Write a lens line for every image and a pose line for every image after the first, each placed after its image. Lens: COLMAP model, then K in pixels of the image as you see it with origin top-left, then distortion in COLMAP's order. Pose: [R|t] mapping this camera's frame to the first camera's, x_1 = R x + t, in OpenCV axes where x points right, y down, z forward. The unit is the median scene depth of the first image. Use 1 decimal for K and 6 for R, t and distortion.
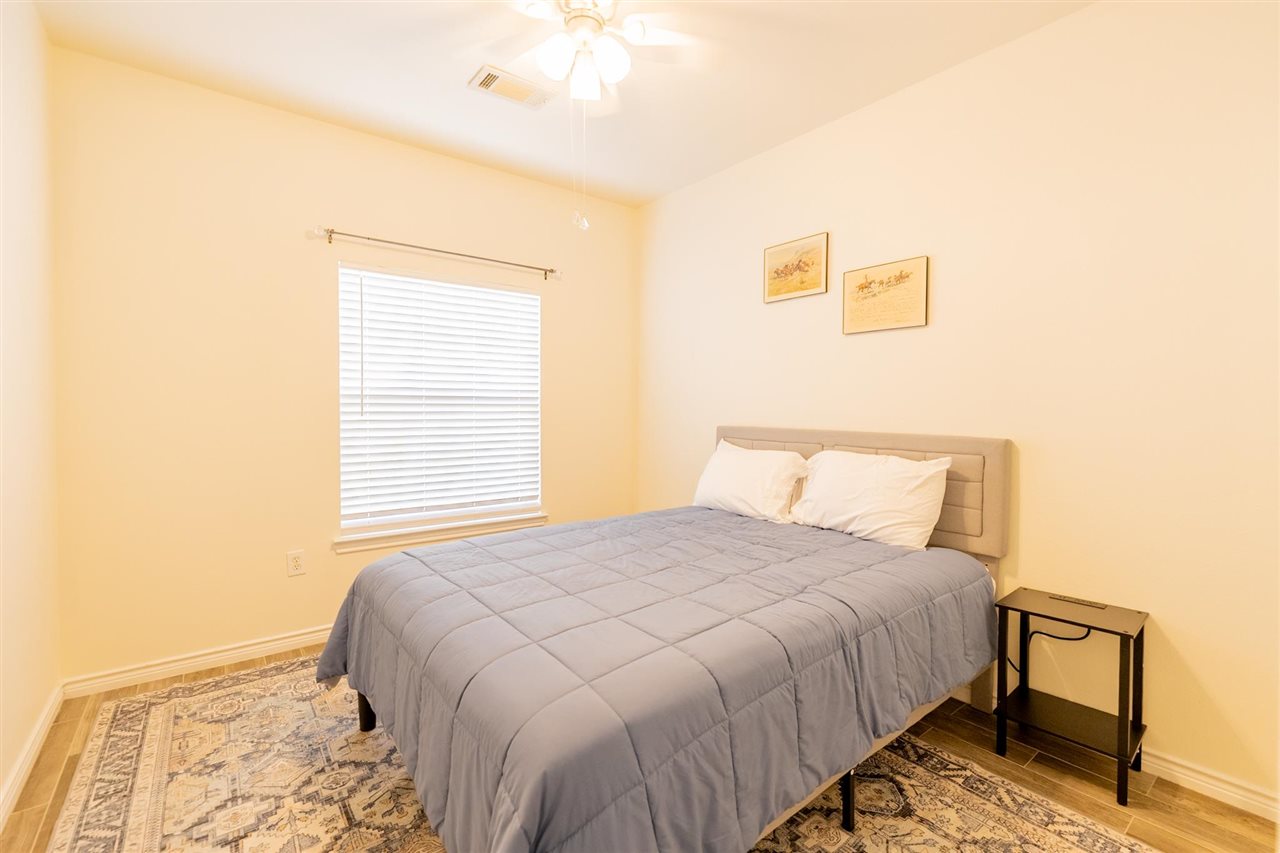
lens RADIAL K [[554.3, 0, 642.3], [0, 554.3, 423.1], [0, 0, 1]] dist [-0.000006, -0.000158]
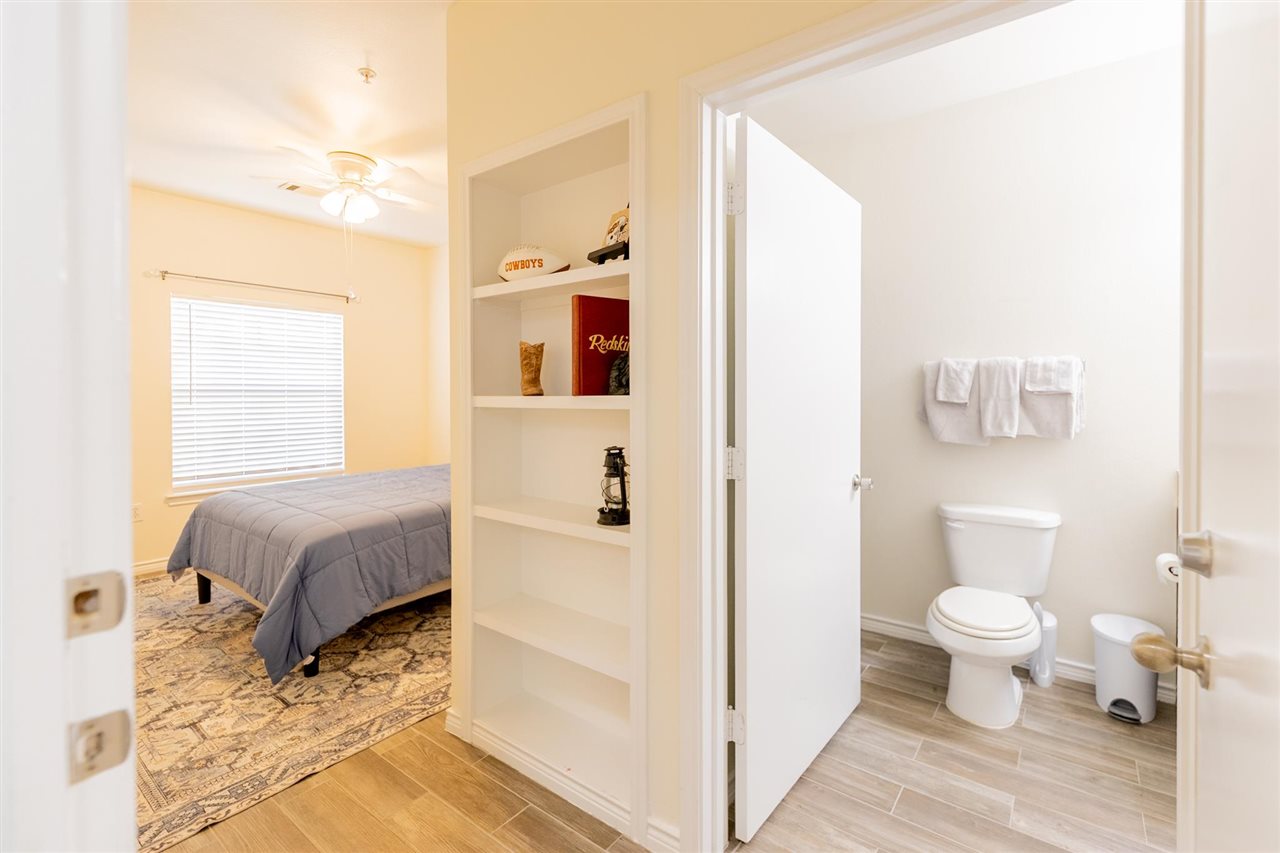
lens RADIAL K [[551.1, 0, 664.5], [0, 551.1, 401.4], [0, 0, 1]] dist [0.001047, -0.000192]
pose [[0.958992, -0.007918, 0.283322, 0.356865], [0.011327, 0.999882, -0.010397, 0.008518], [-0.283207, 0.013180, 0.958968, -0.985988]]
